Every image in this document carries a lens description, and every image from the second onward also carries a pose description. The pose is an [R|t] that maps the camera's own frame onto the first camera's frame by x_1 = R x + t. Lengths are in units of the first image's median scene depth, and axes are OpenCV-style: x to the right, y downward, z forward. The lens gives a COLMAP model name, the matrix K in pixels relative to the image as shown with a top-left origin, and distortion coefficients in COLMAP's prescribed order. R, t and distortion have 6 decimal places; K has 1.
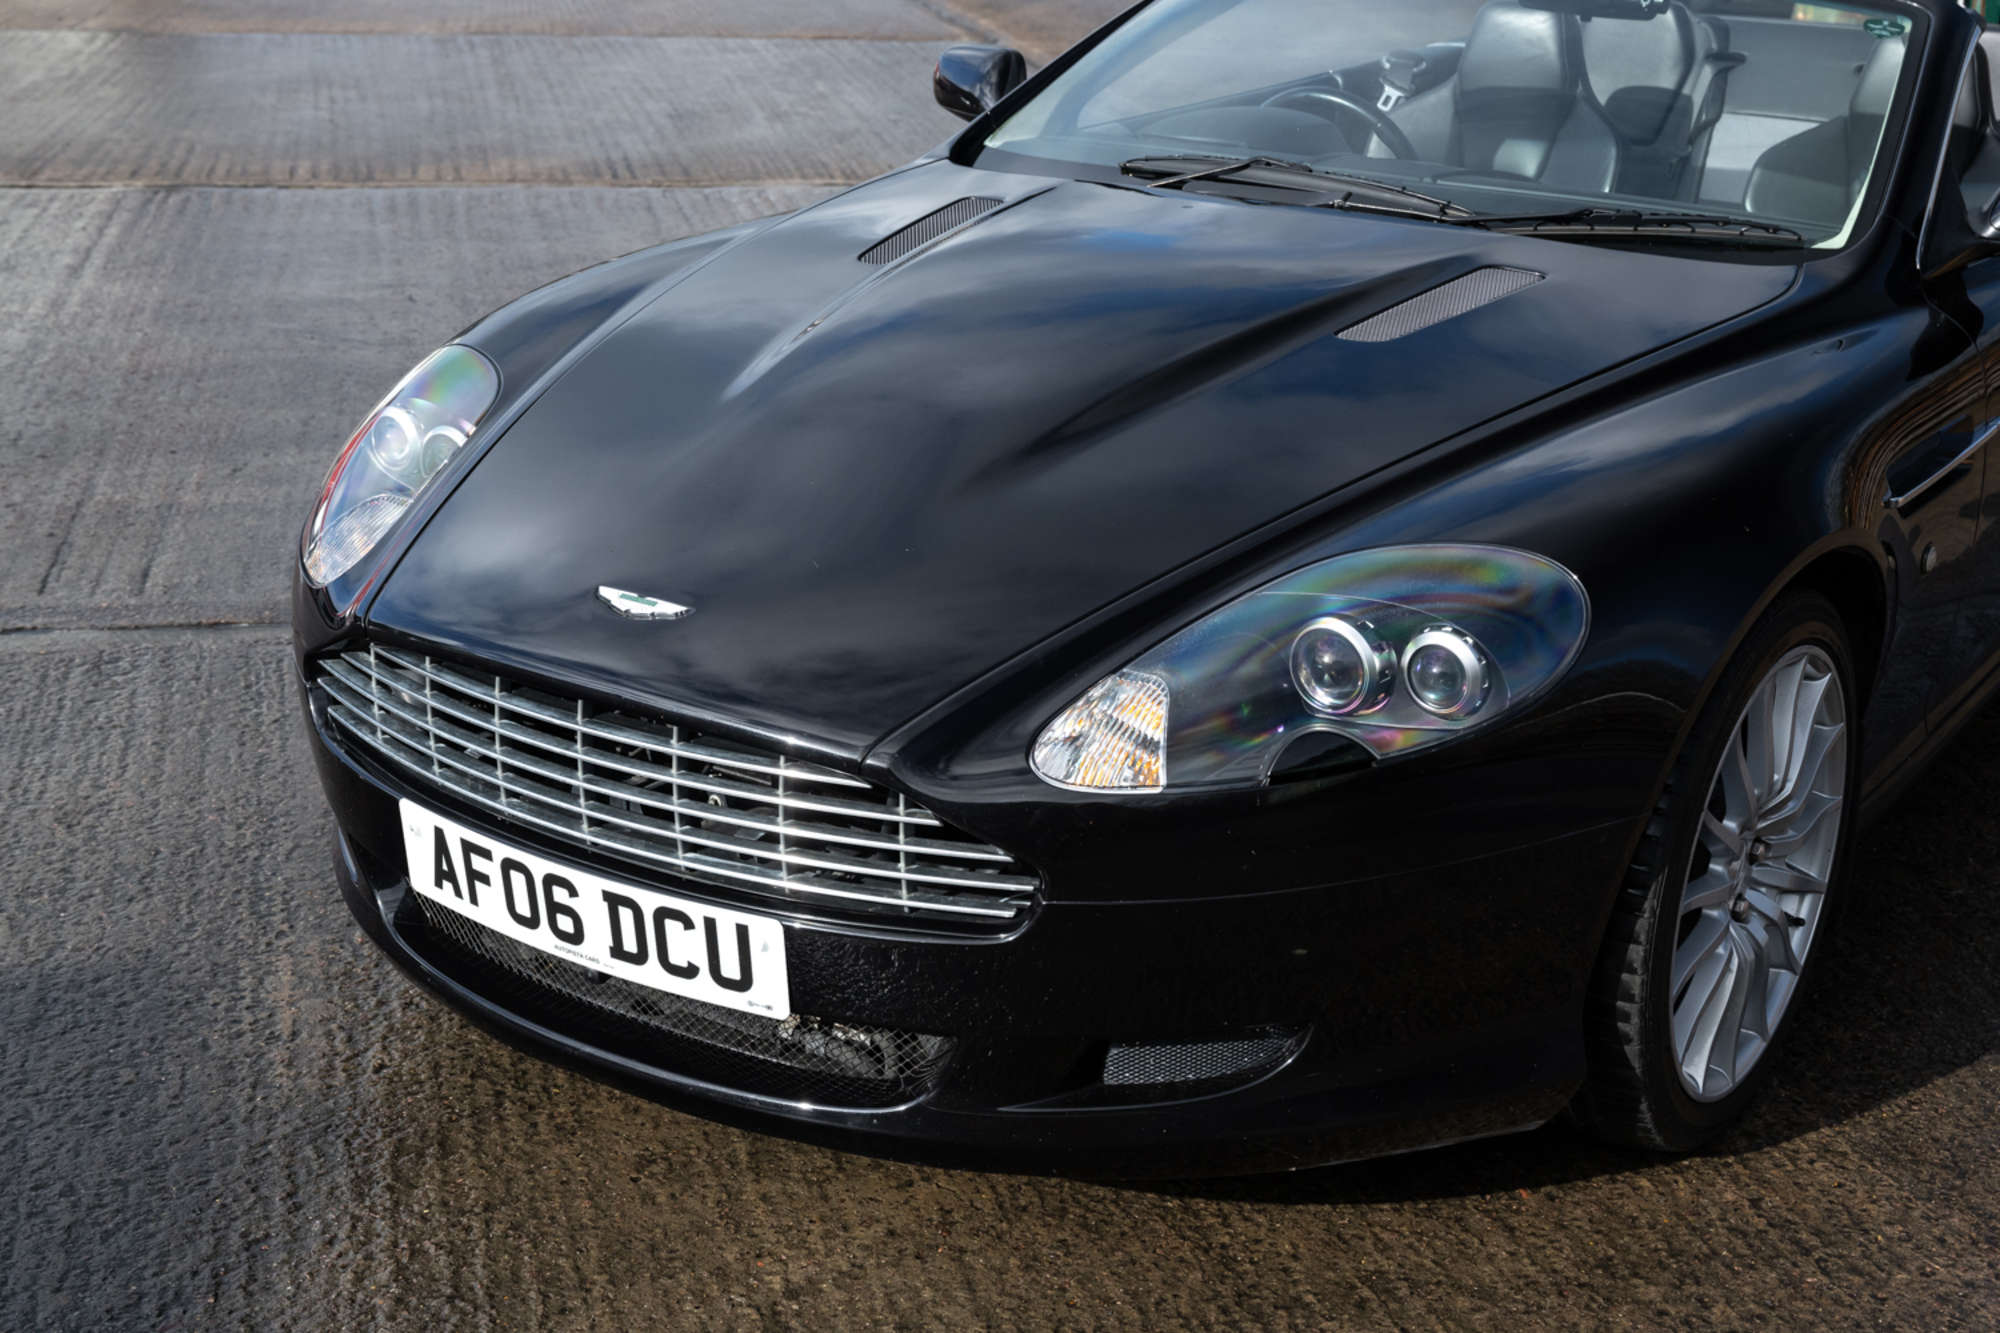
lens RADIAL K [[2636.5, 0, 1000.0], [0, 2636.5, 666.5], [0, 0, 1]] dist [0.002932, 0.104117]
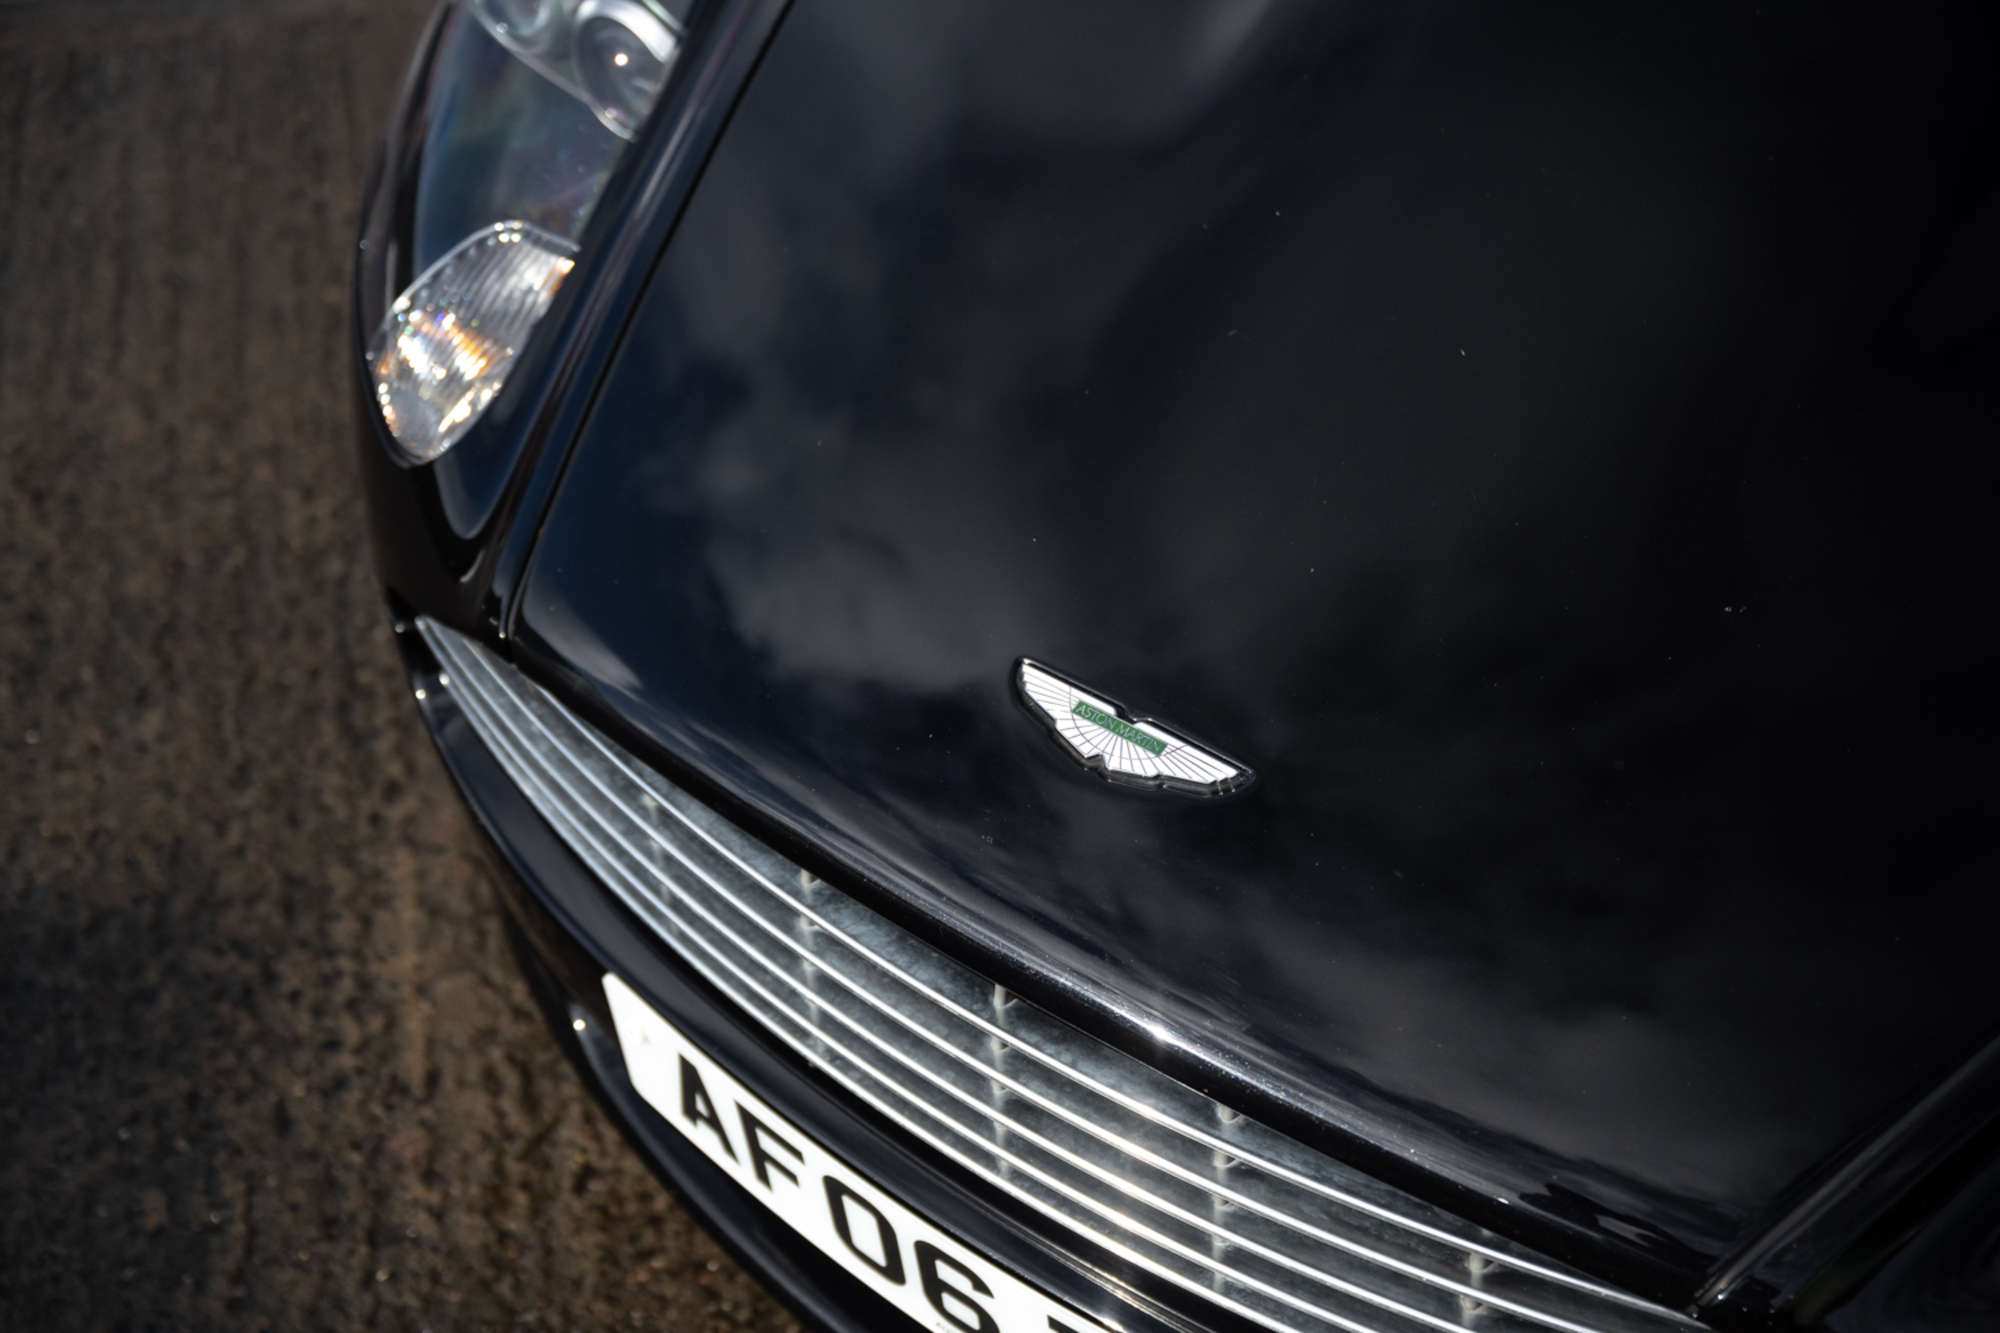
lens RADIAL K [[2636.5, 0, 1000.0], [0, 2636.5, 666.5], [0, 0, 1]] dist [0.002932, 0.104117]
pose [[0.998793, 0.014029, -0.047068, -0.115038], [0.006105, 0.915445, 0.402398, -0.177917], [0.048733, -0.402199, 0.914254, 0.506501]]
